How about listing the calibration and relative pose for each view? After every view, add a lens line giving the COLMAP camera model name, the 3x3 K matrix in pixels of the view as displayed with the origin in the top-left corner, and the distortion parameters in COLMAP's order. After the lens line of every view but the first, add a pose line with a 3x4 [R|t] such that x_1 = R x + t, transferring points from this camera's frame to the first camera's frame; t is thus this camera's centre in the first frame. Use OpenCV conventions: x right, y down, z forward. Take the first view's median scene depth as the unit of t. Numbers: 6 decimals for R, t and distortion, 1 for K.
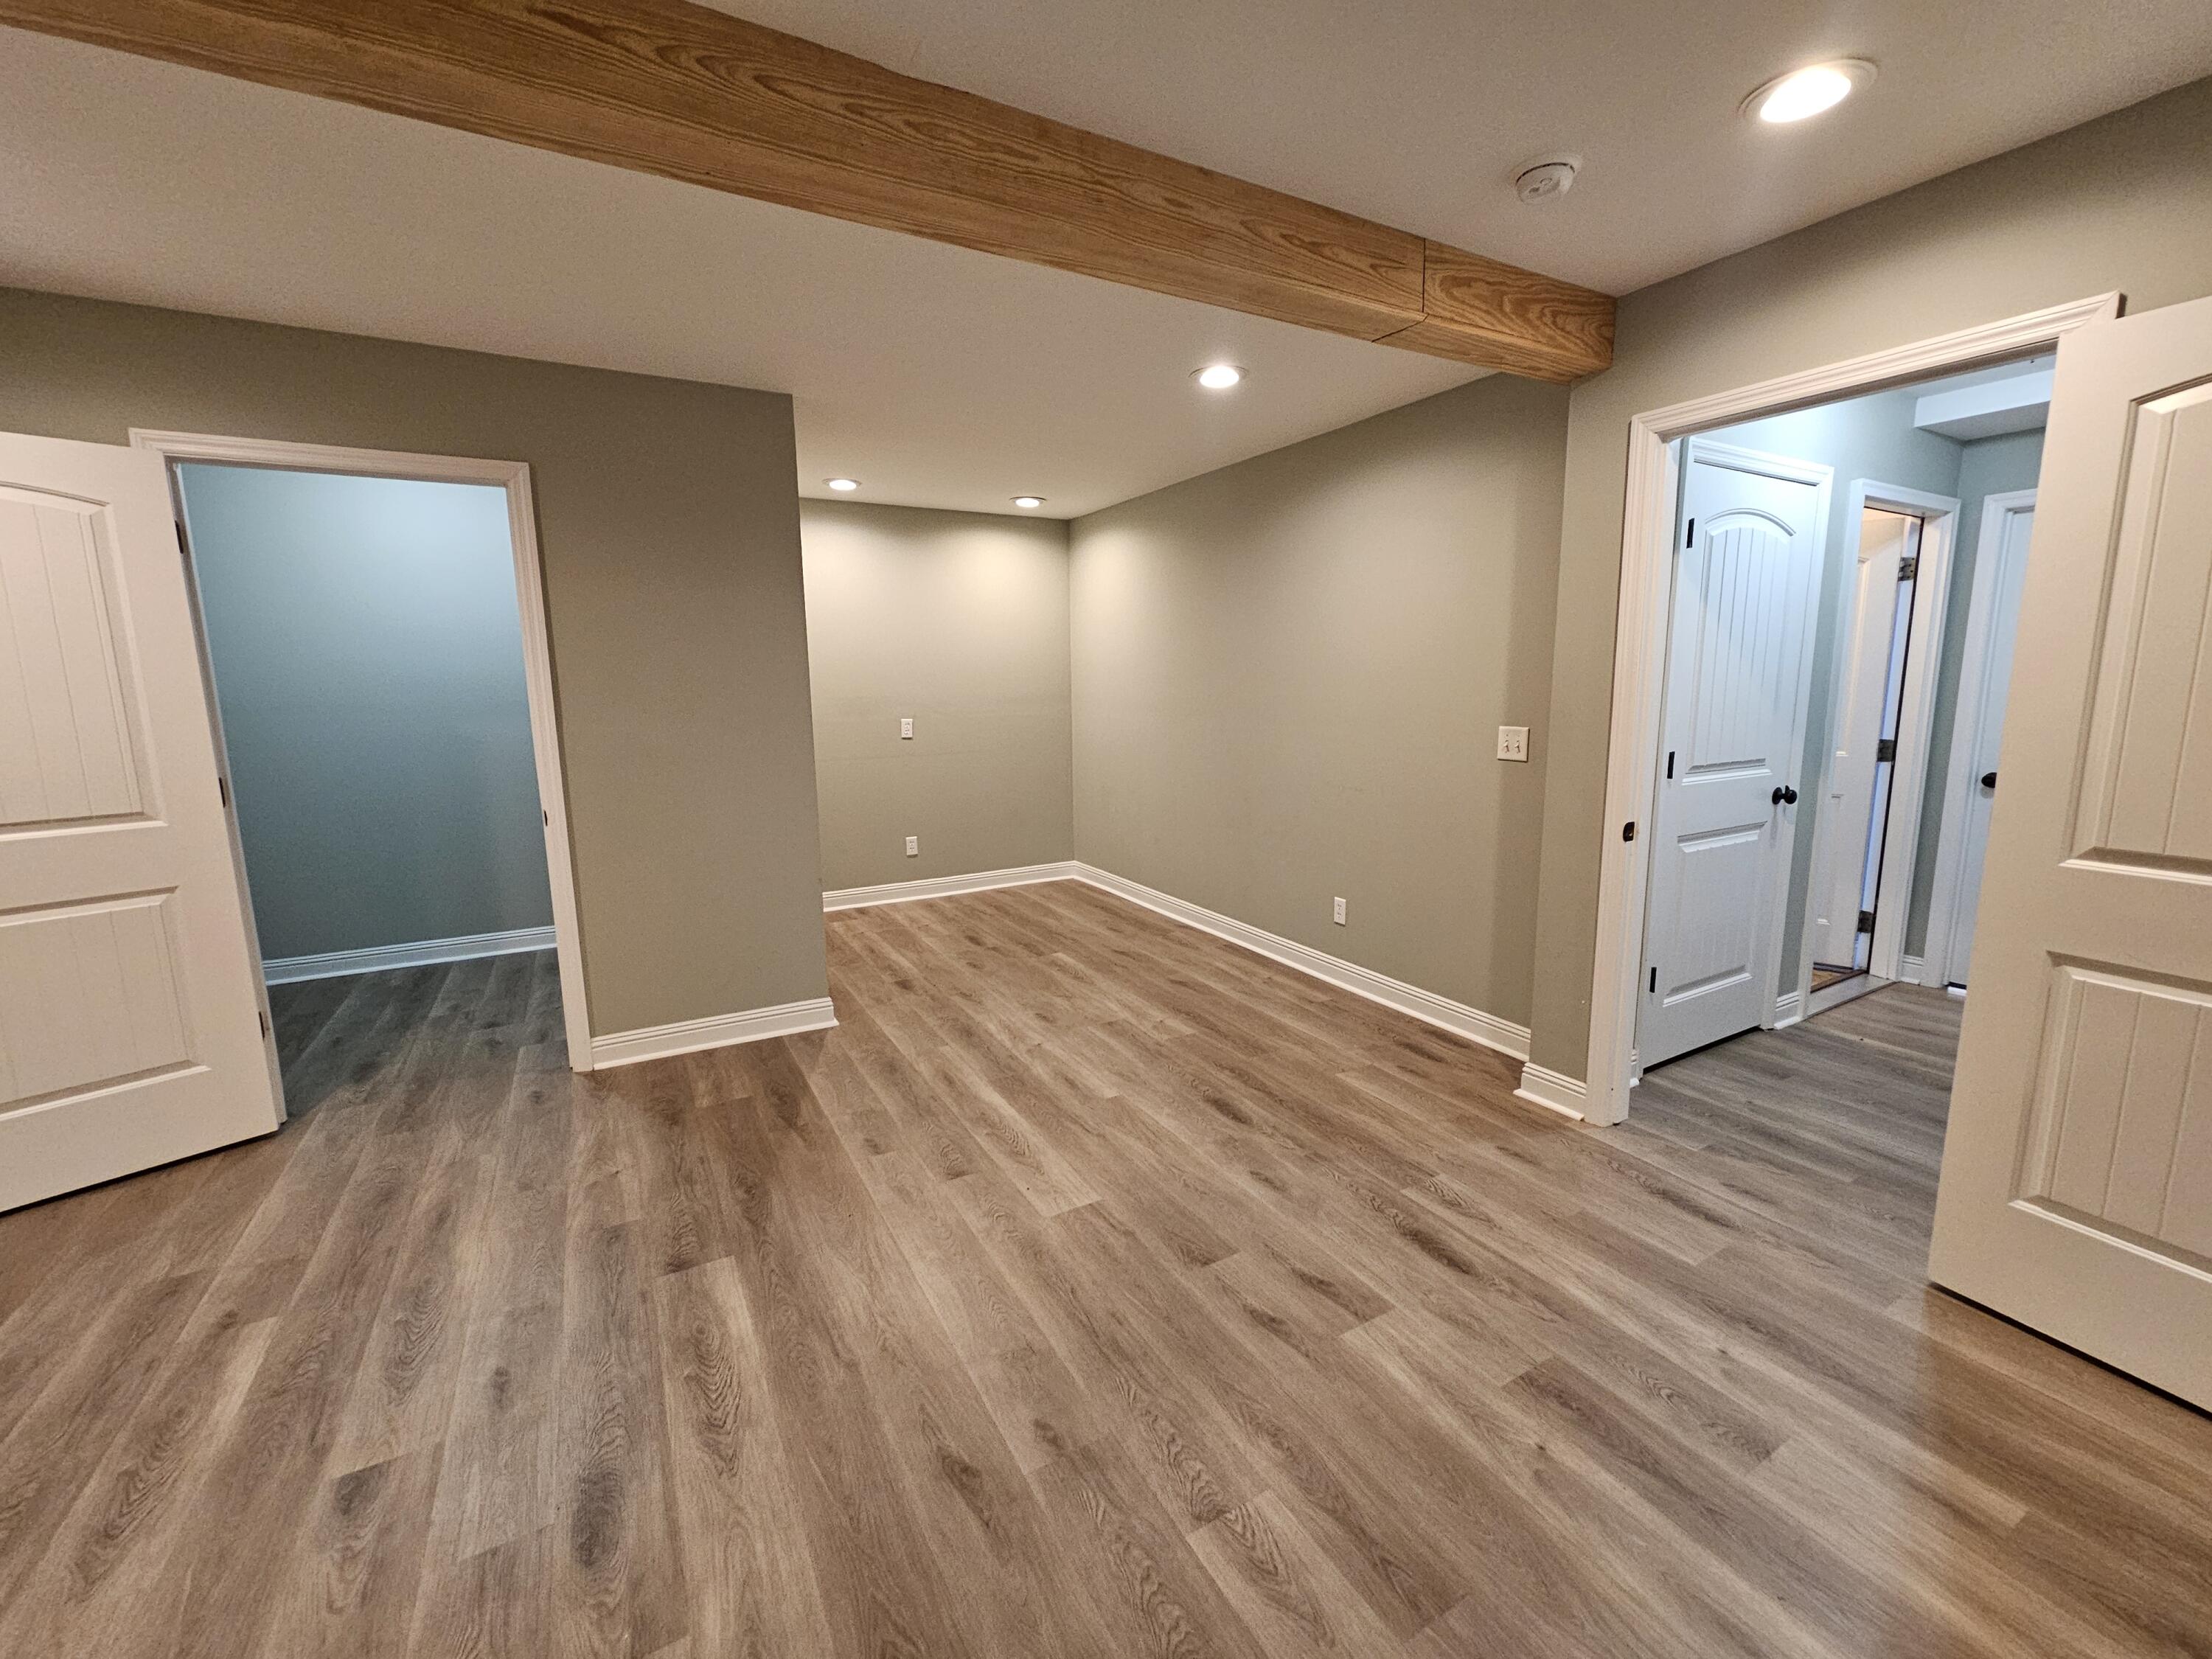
lens RADIAL K [[905.4, 0, 1111.5], [0, 905.4, 815.6], [0, 0, 1]] dist [0.000360, 0.000636]
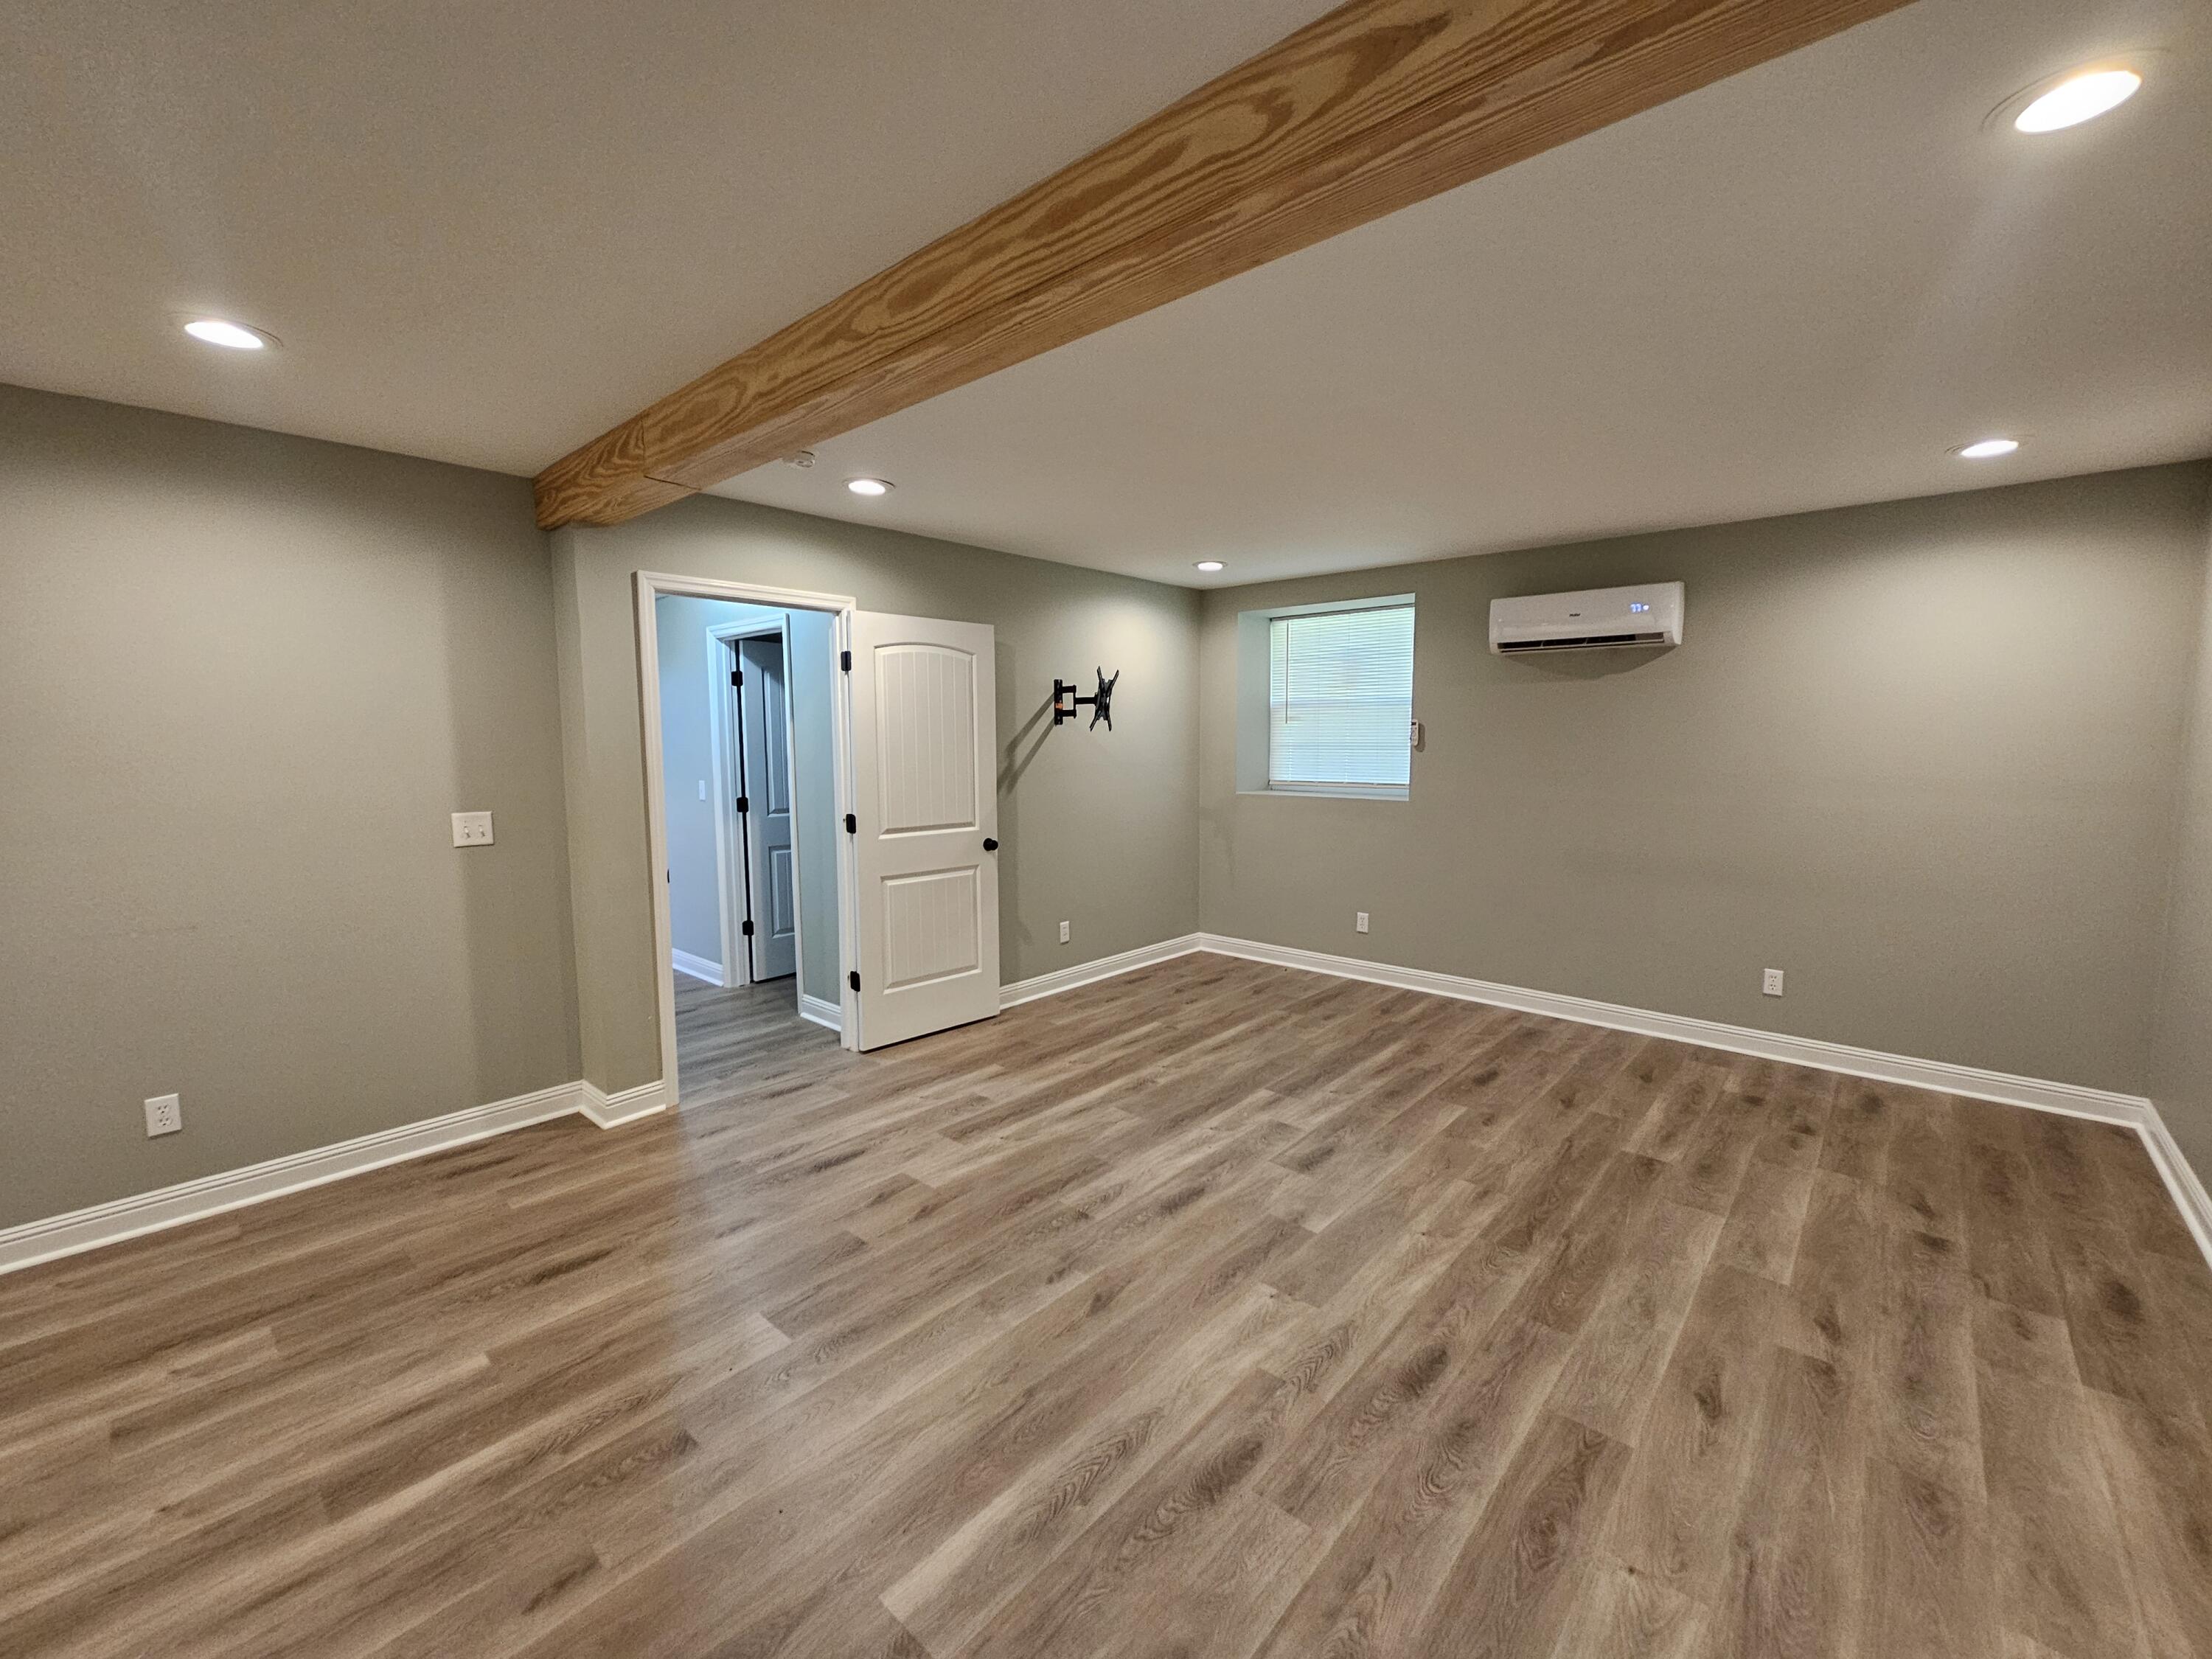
lens RADIAL K [[905.4, 0, 1116.0], [0, 905.4, 823.8], [0, 0, 1]] dist [0.000360, 0.000636]
pose [[-0.322678, -0.080373, 0.943090, -0.939143], [0.149752, 0.979503, 0.134714, -0.144503], [-0.934587, 0.184698, -0.304028, 0.801444]]
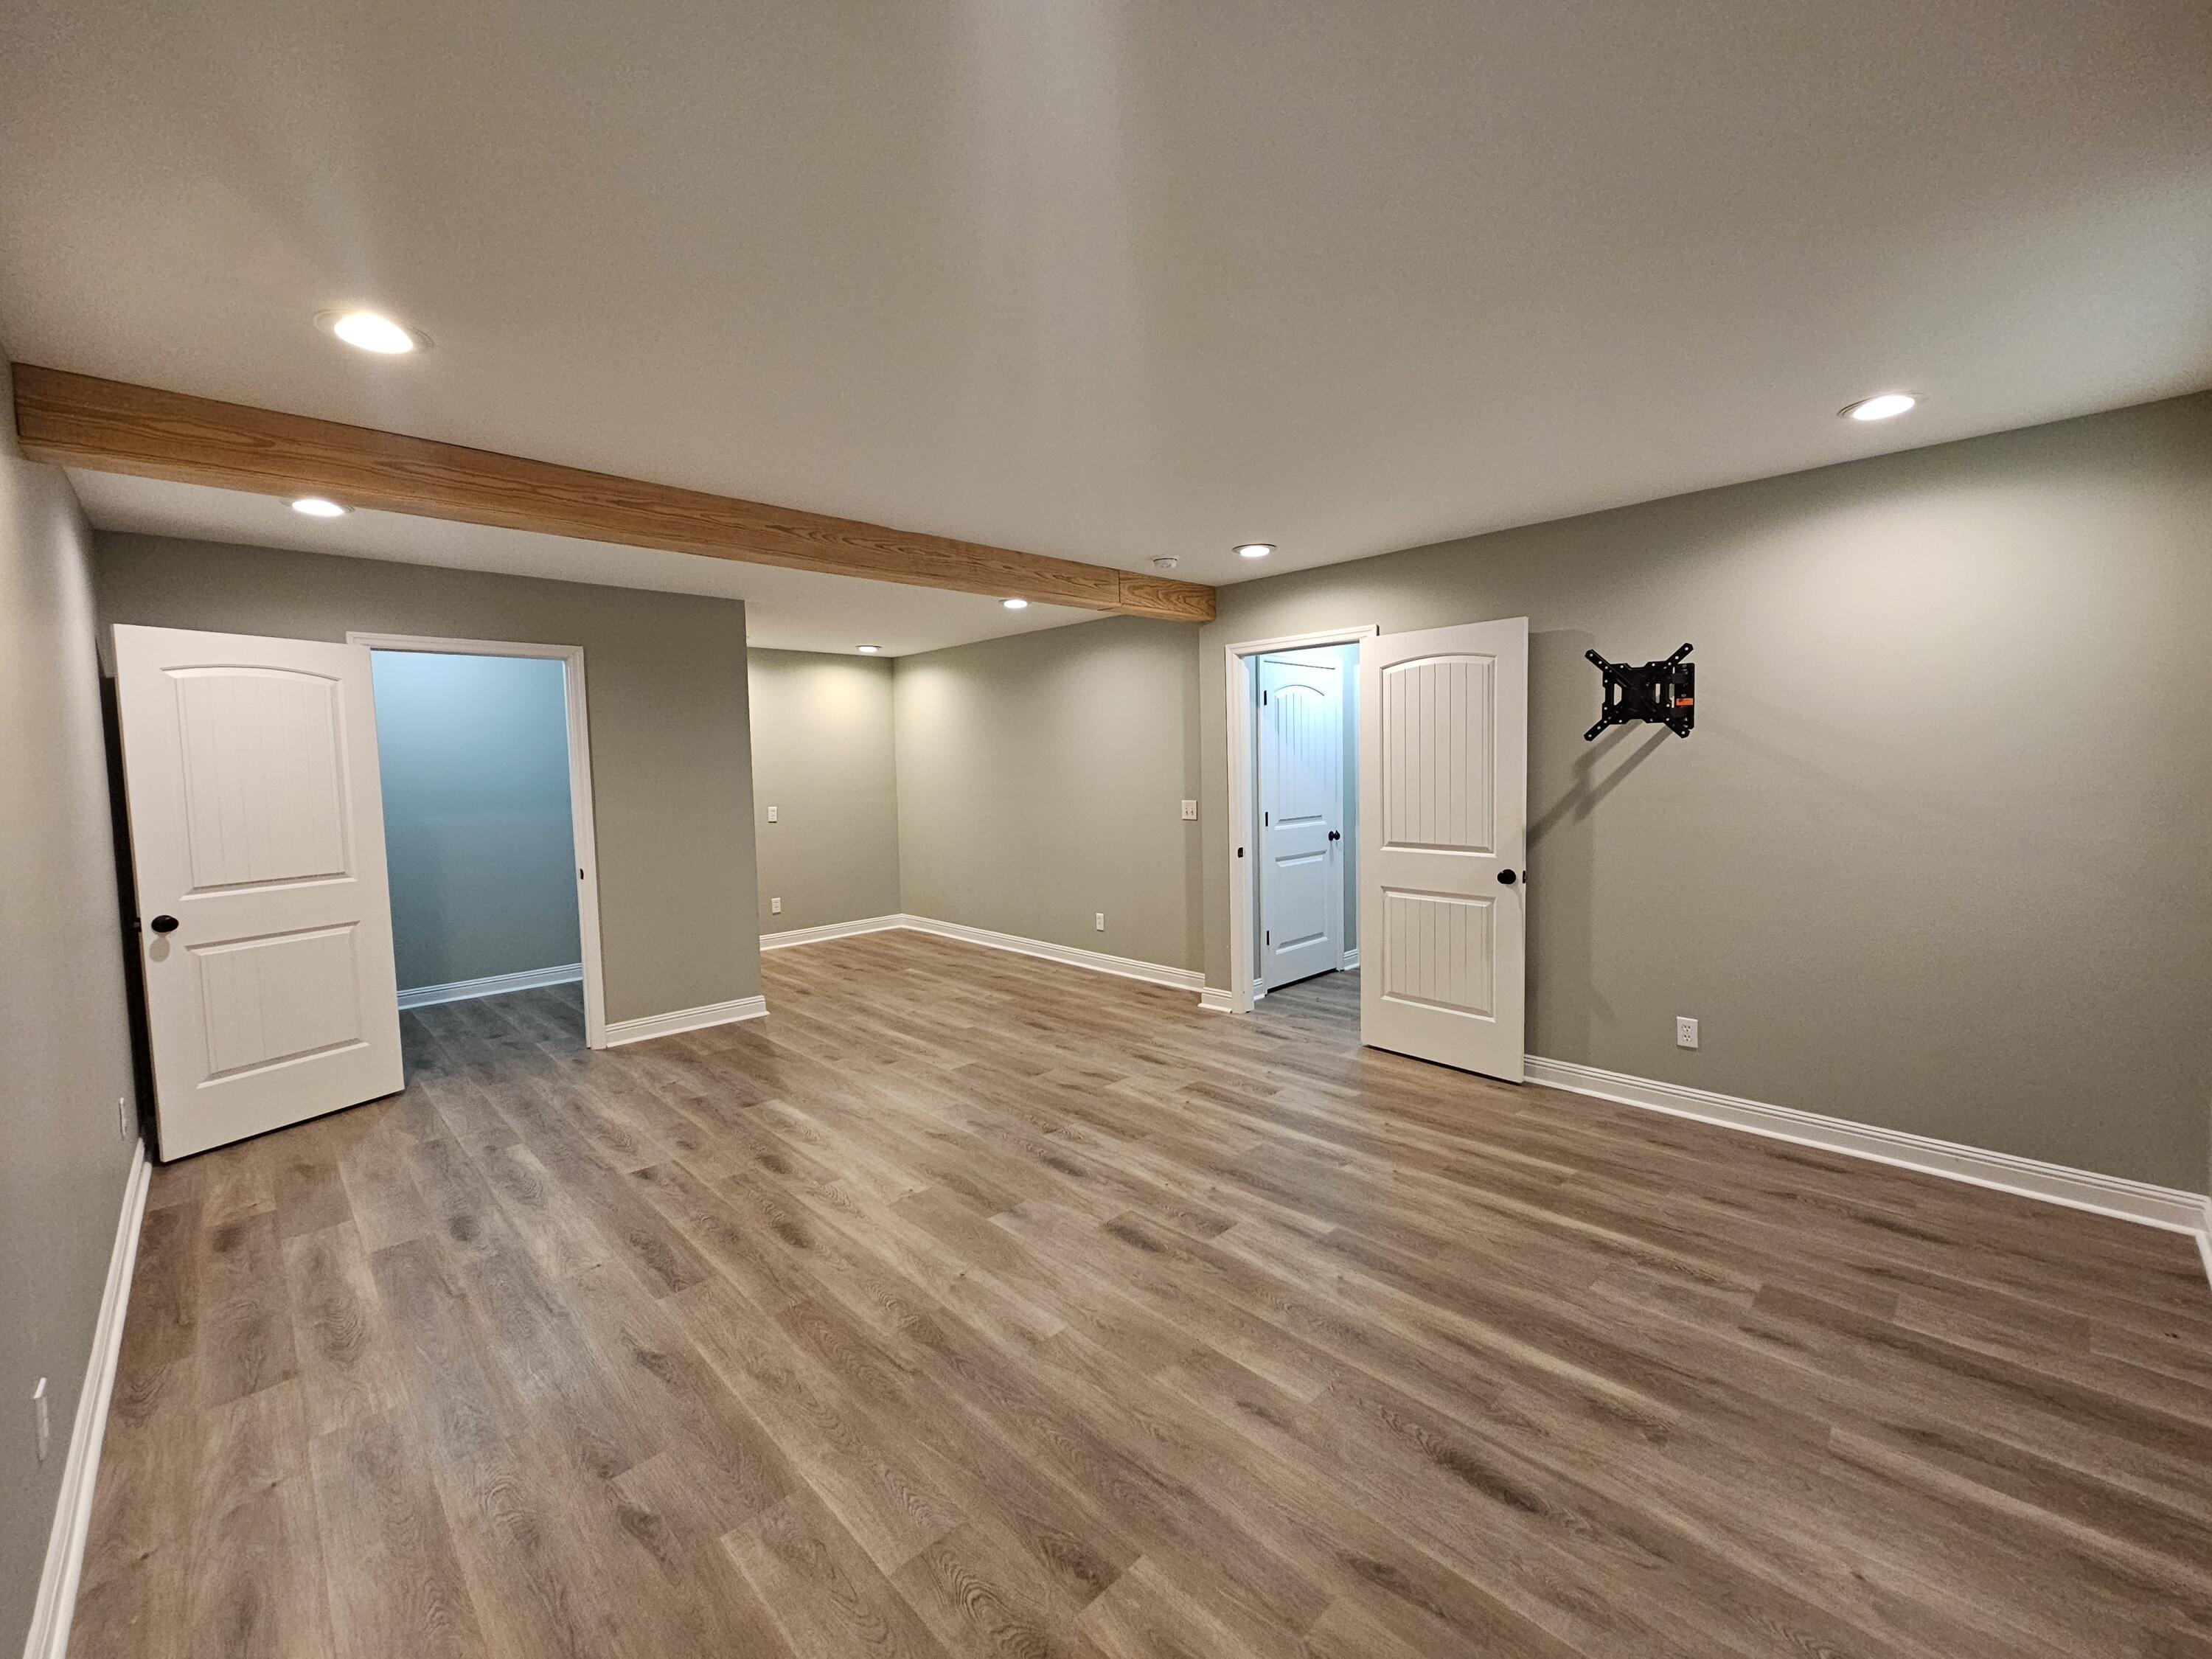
lens RADIAL K [[905.4, 0, 1112.4], [0, 905.4, 813.2], [0, 0, 1]] dist [0.000360, 0.000636]
pose [[0.966531, -0.024547, 0.255375, -0.189153], [0.049867, 0.994402, -0.093152, 0.104881], [-0.251658, 0.102769, 0.962344, -0.826659]]
